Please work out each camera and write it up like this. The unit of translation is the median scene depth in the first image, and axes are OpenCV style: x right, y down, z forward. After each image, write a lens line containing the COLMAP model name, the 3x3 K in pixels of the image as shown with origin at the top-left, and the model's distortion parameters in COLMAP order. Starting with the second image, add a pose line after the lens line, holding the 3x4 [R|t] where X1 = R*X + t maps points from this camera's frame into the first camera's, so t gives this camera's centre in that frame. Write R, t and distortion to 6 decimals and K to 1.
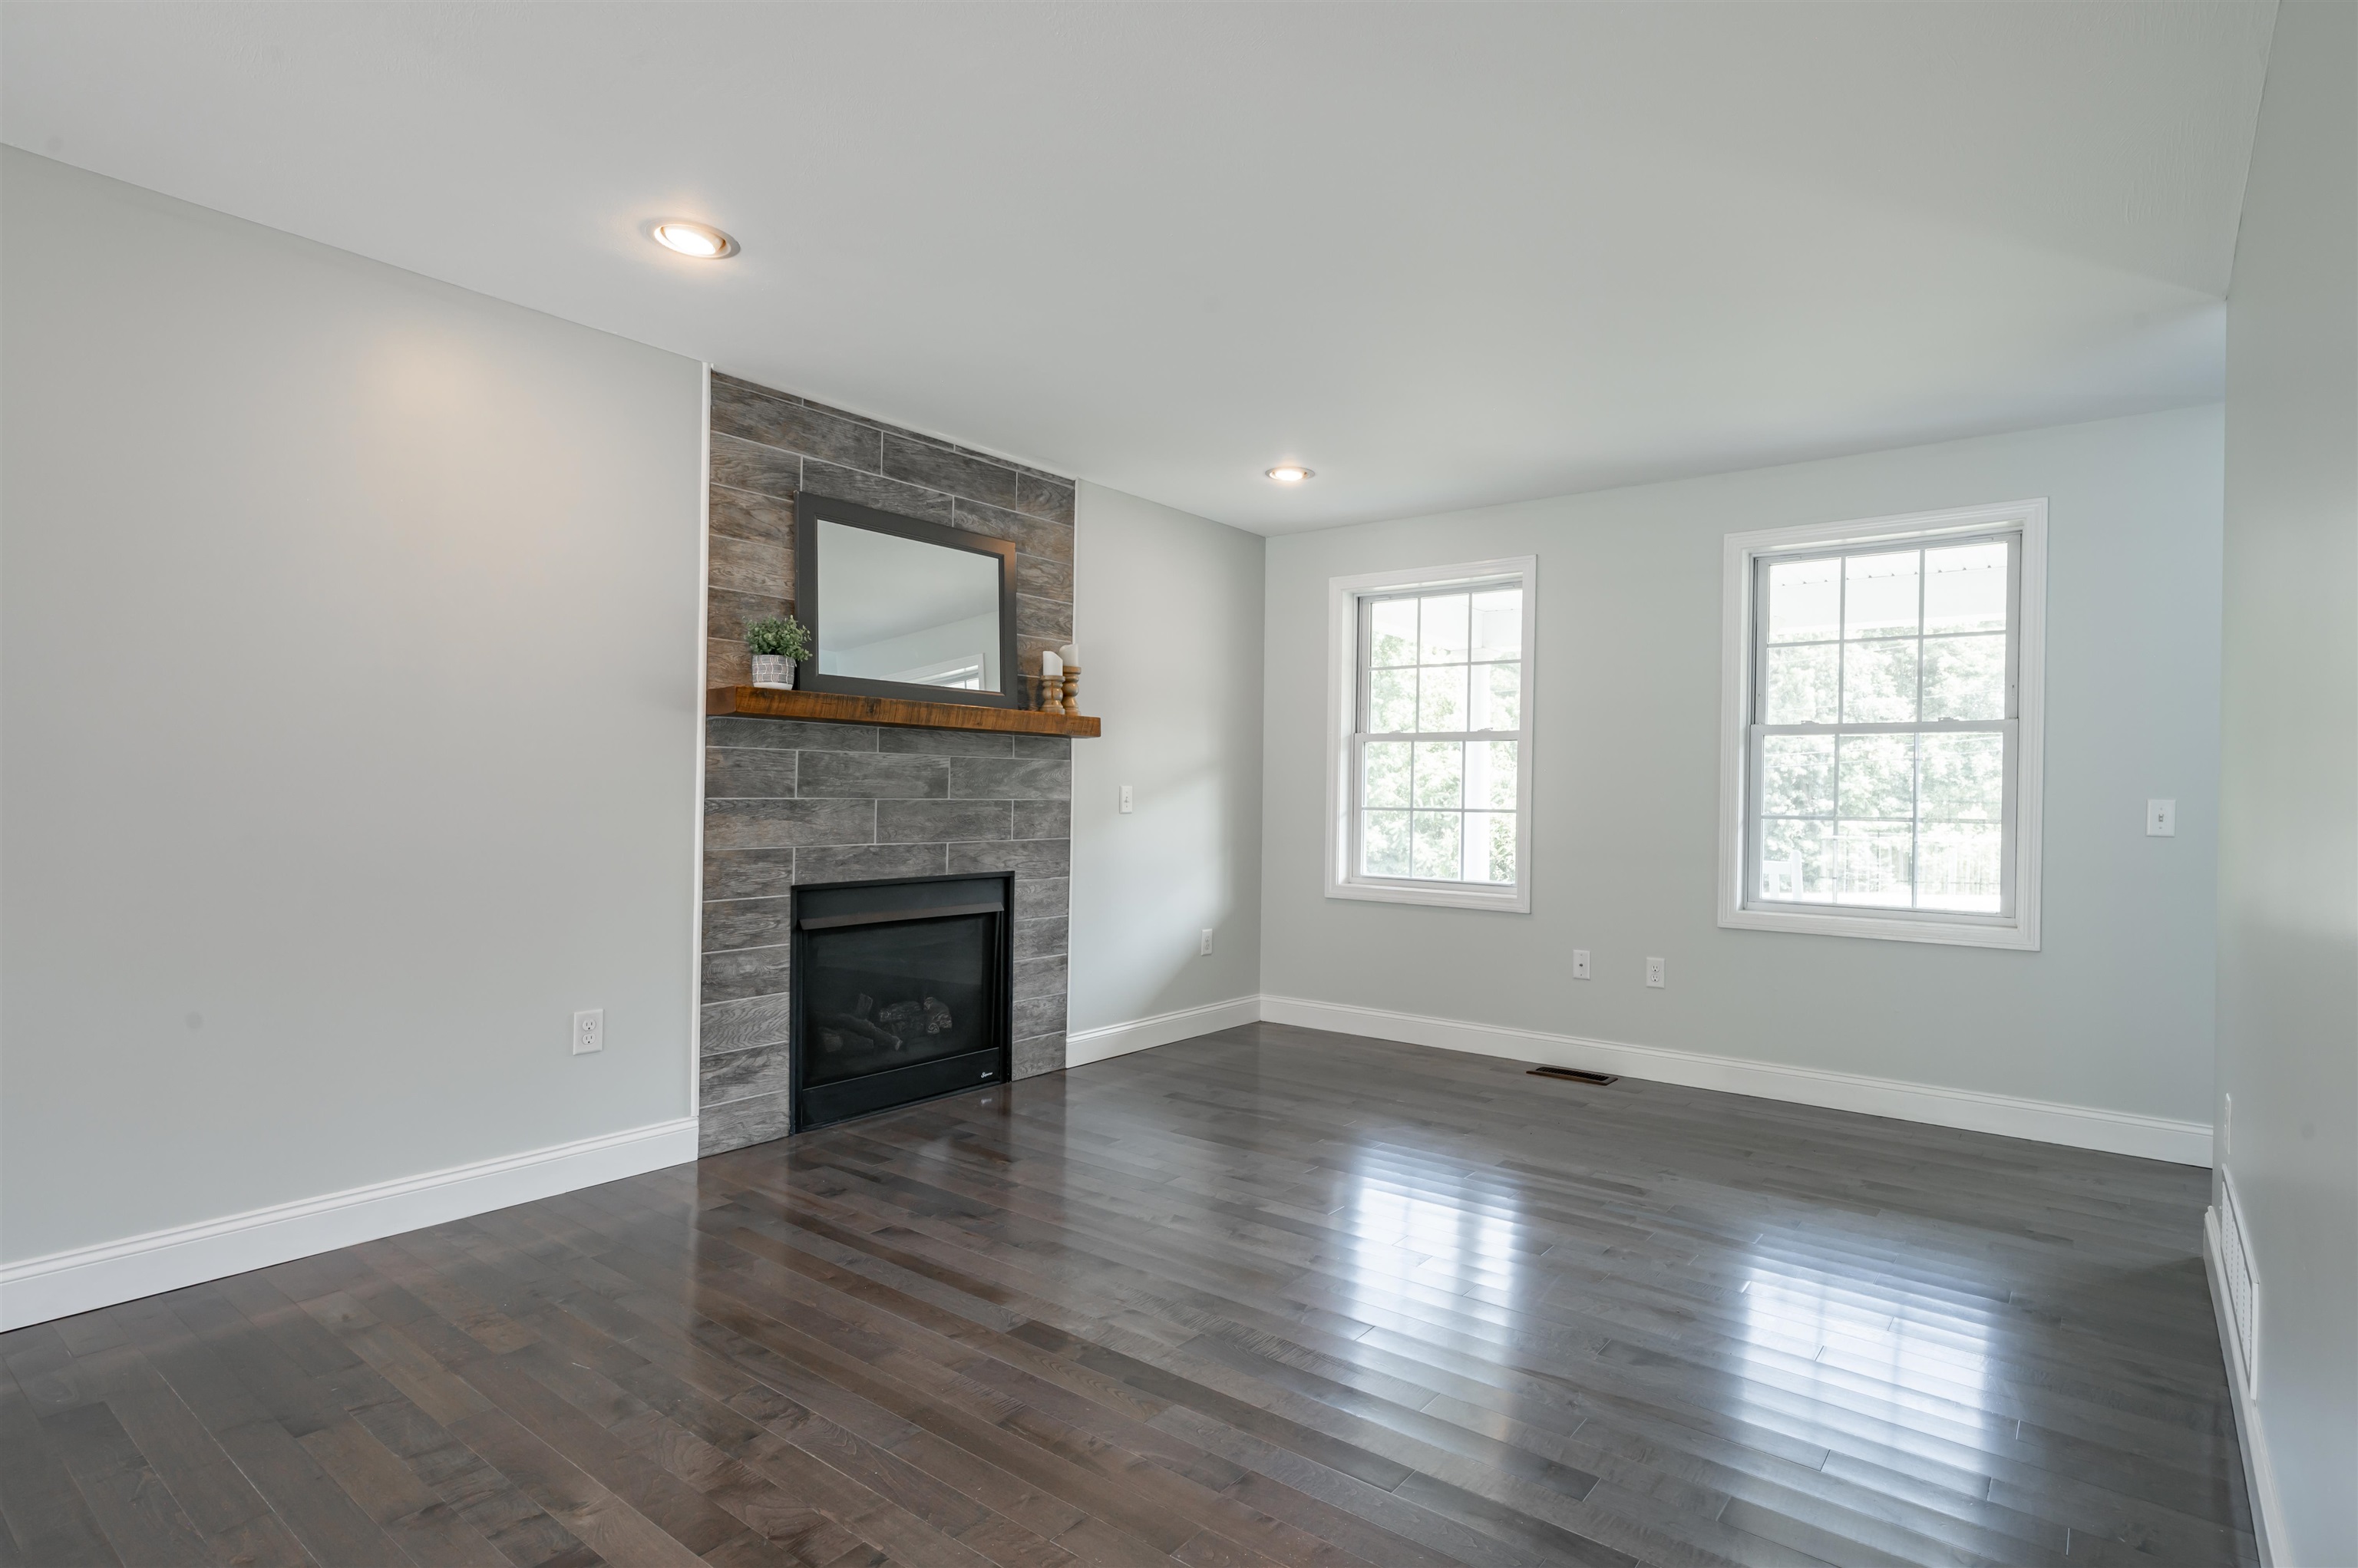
lens RADIAL K [[1286.4, 0, 1173.5], [0, 1286.4, 801.2], [0, 0, 1]] dist [0.003631, 0.000008]
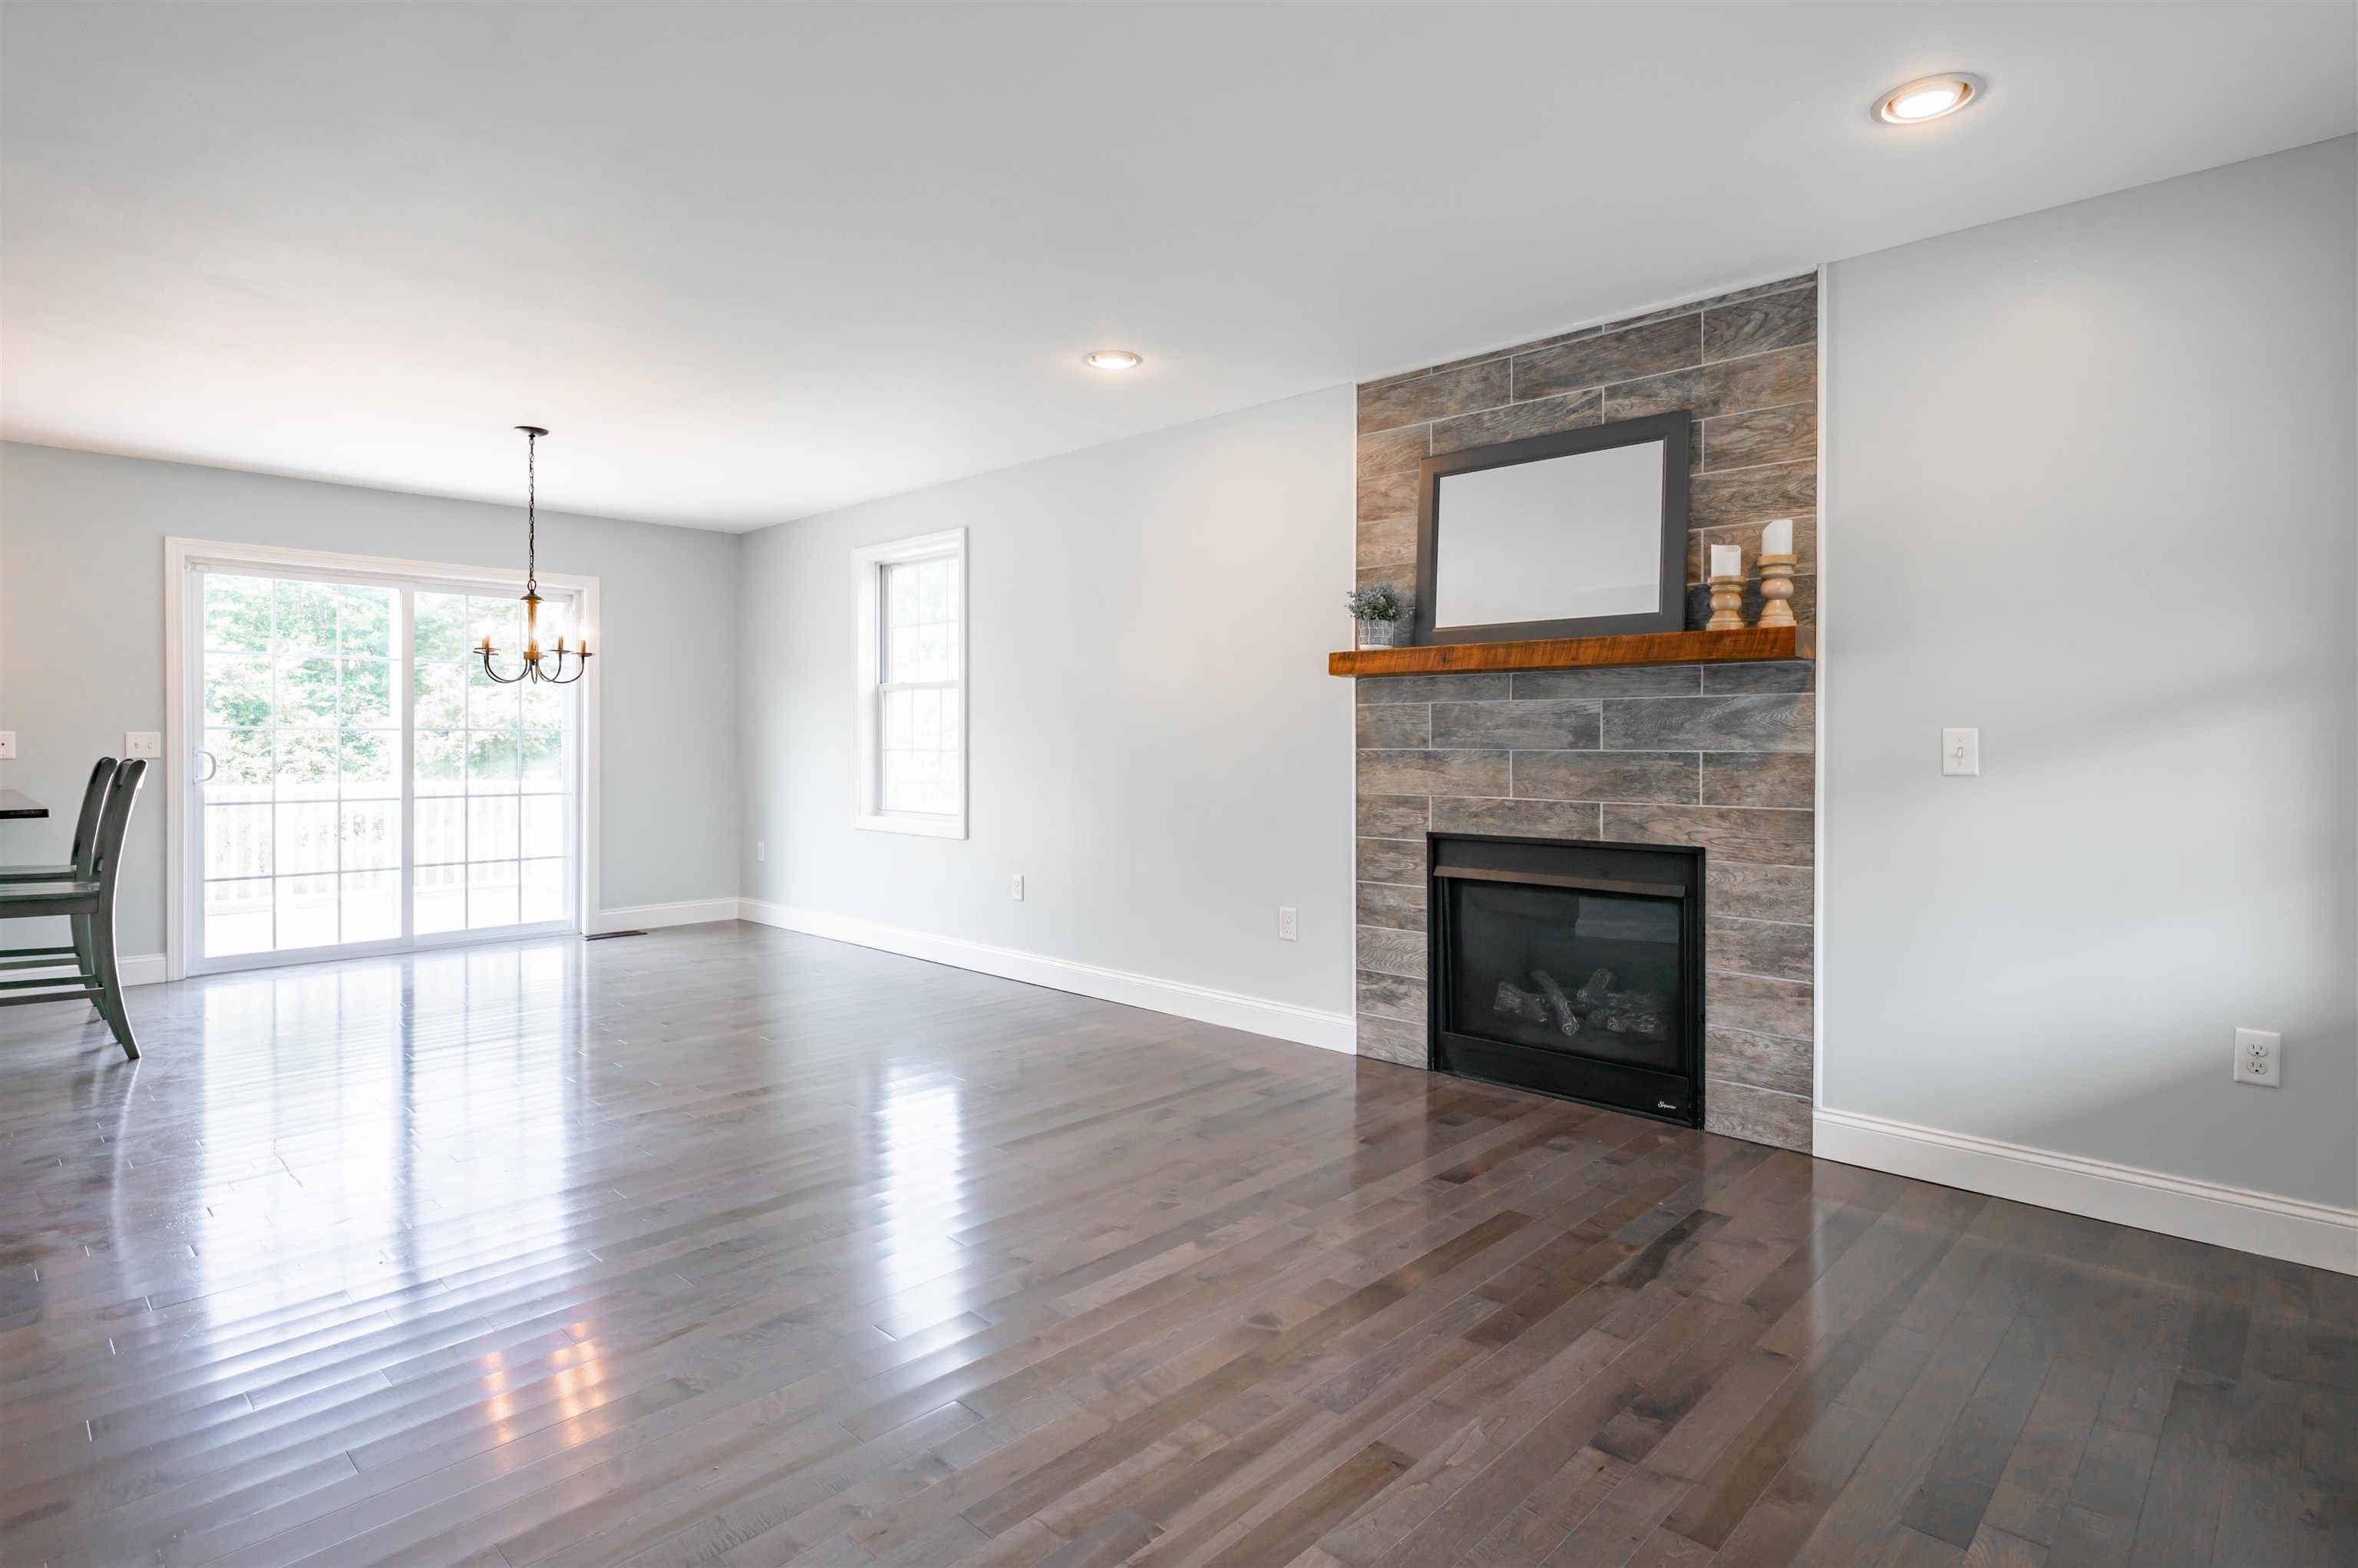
lens RADIAL K [[1158.3, 0, 1161.5], [0, 1158.3, 749.9], [0, 0, 1]] dist [0.000161, 0.006964]
pose [[-0.105943, -0.007145, -0.994346, 0.649287], [-0.012040, 0.999910, -0.005902, 0.006414], [0.994299, 0.011347, -0.106020, 0.857205]]
